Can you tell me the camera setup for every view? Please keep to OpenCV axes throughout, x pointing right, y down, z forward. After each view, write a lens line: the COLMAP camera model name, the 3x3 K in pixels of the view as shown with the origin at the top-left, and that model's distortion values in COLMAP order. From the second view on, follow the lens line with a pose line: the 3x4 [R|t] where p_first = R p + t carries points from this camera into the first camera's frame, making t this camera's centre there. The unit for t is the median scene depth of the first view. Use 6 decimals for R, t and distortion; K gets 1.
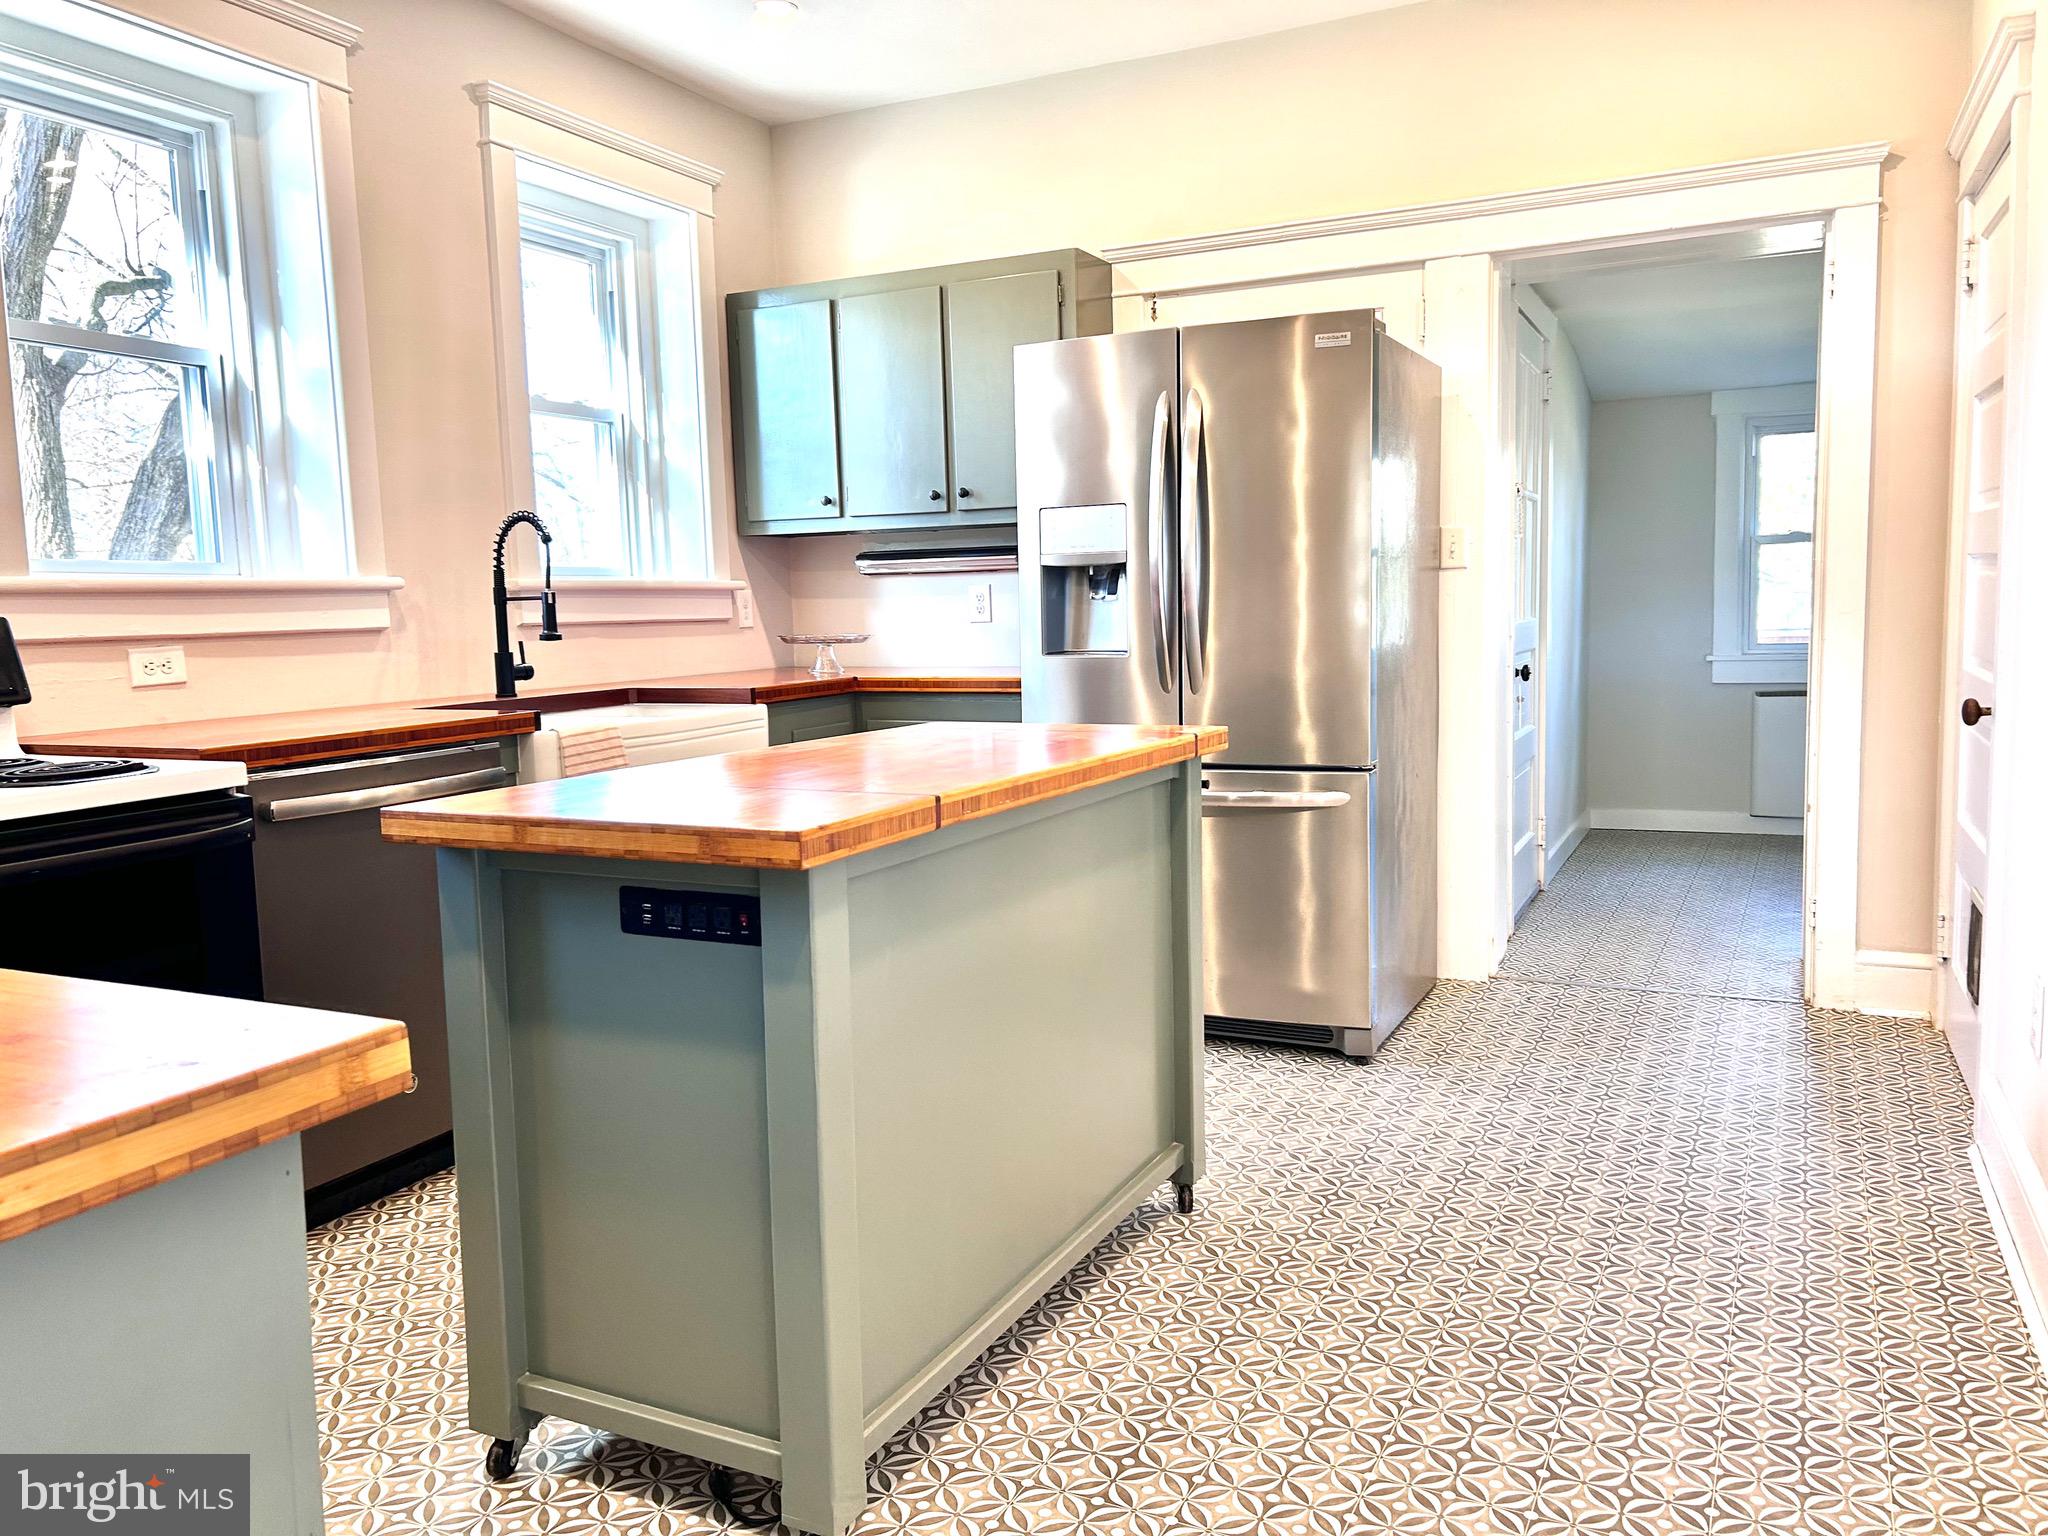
lens RADIAL K [[1535.4, 0, 1007.2], [0, 1535.4, 756.6], [0, 0, 1]] dist [0.056931, -0.062468]
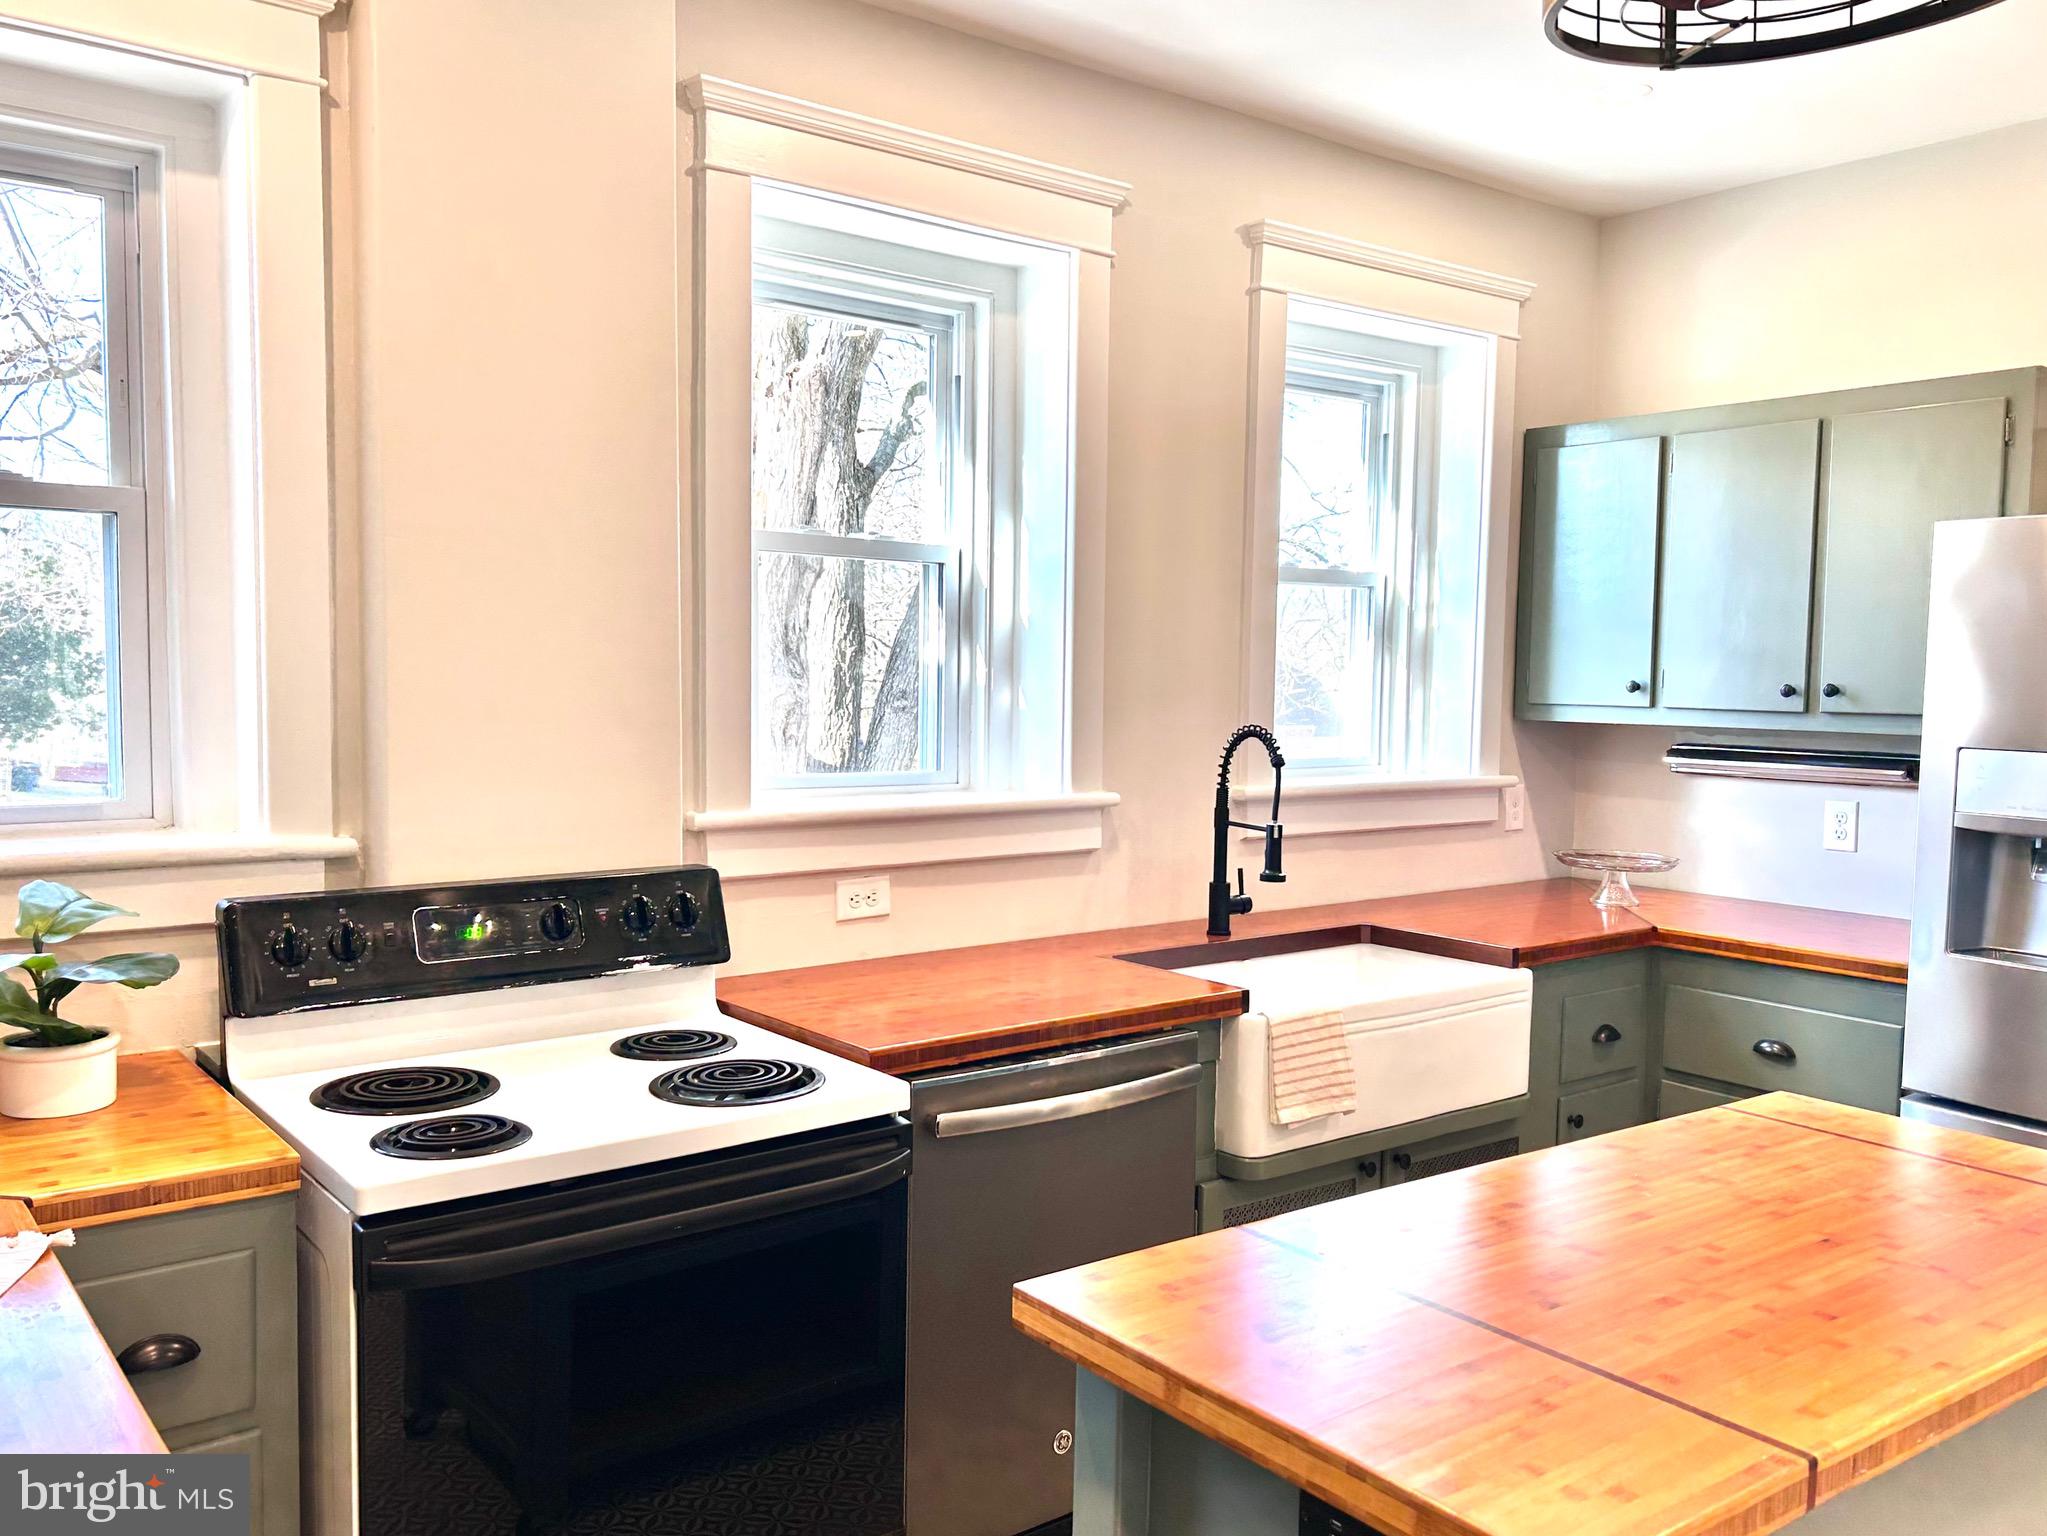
lens RADIAL K [[1665.9, 0, 1002.7], [0, 1665.9, 804.3], [0, 0, 1]] dist [0.094152, -0.124235]
pose [[0.893728, 0.072521, -0.442709, -0.024188], [-0.083920, 0.996453, -0.006183, -0.091470], [0.440690, 0.042678, 0.896644, 0.104358]]
